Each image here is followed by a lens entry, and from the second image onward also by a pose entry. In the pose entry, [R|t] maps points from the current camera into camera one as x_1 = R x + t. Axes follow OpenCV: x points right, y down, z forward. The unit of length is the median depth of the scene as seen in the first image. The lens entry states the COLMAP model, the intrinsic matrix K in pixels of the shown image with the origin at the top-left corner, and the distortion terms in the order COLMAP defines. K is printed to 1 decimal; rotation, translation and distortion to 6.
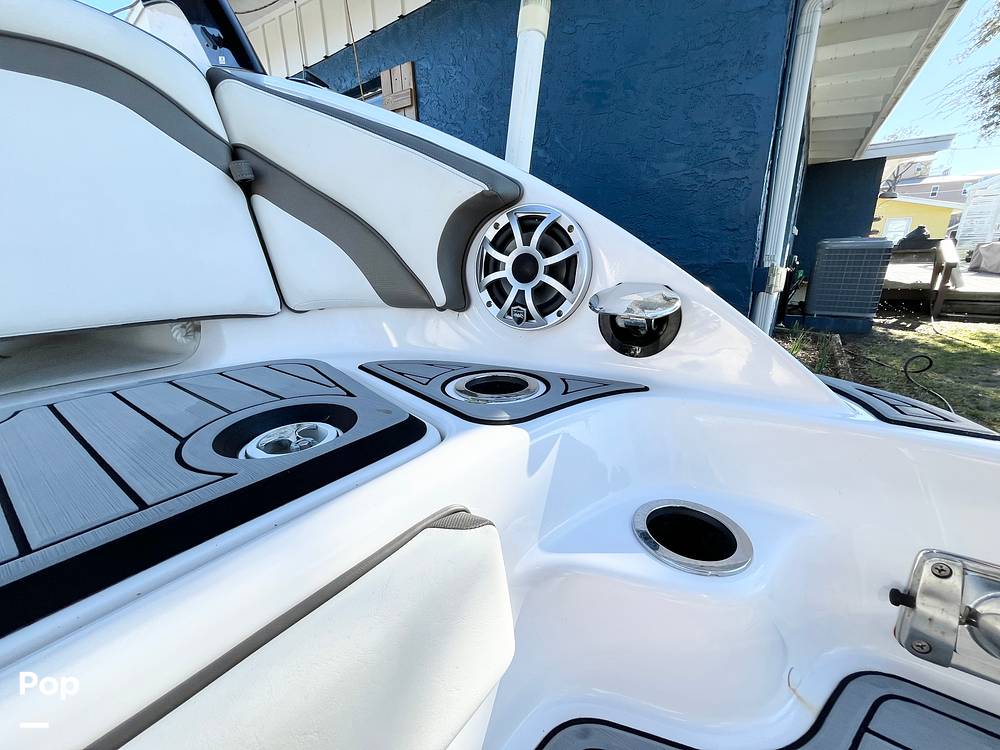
lens RADIAL K [[398.6, 0, 502.9], [0, 398.6, 371.8], [0, 0, 1]] dist [-0.003008, -0.000632]
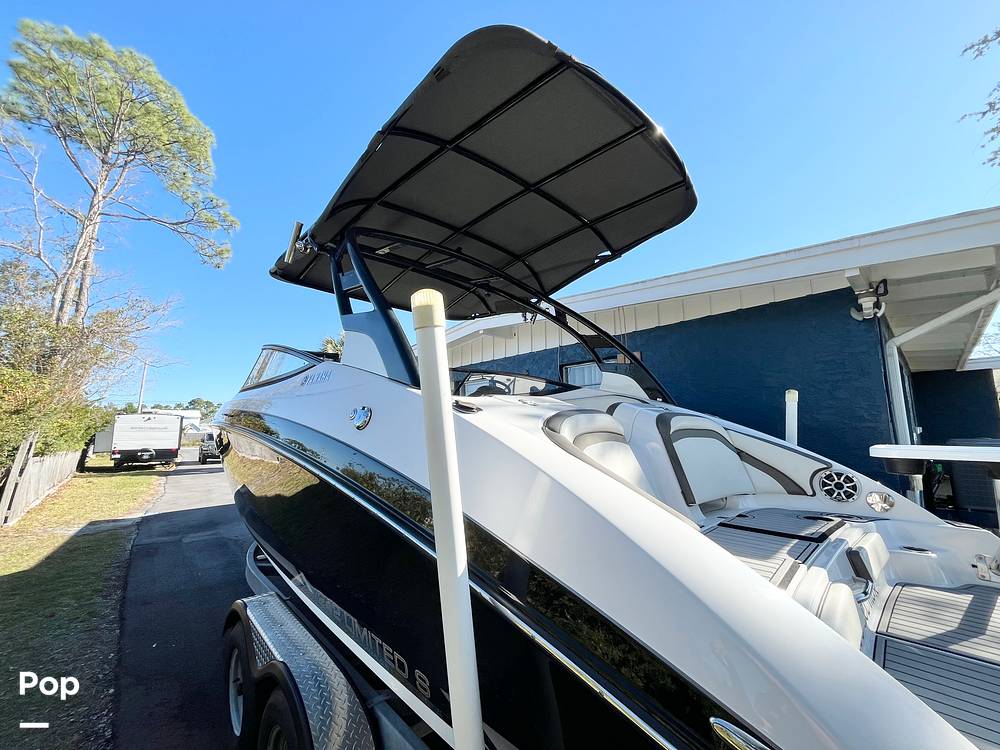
lens RADIAL K [[403.8, 0, 496.2], [0, 403.8, 376.0], [0, 0, 1]] dist [-0.002463, 0.000007]
pose [[0.979763, -0.007653, -0.200015, -2.256103], [-0.074645, 0.913213, -0.400586, 0.539132], [0.185722, 0.407410, 0.894161, -3.307522]]
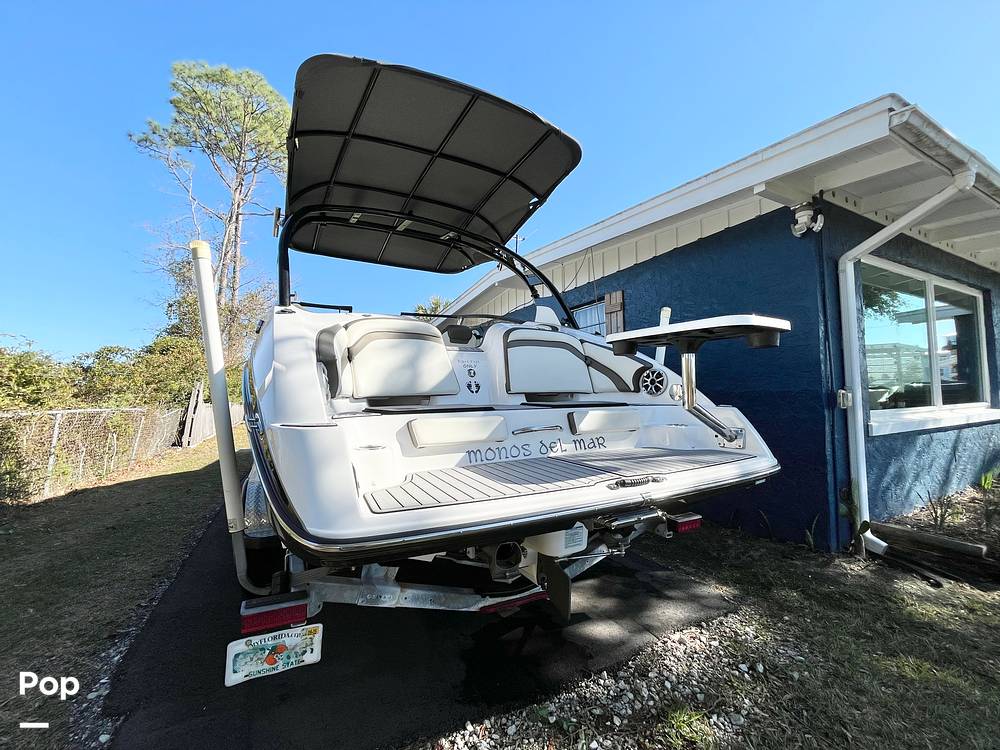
lens RADIAL K [[406.9, 0, 500.0], [0, 406.9, 375.0], [0, 0, 1]] dist [-0.001962, 0.000010]
pose [[0.893276, -0.005877, -0.449471, 0.548719], [-0.141200, 0.945634, -0.292984, 1.184075], [0.426757, 0.325181, 0.843881, -3.428556]]
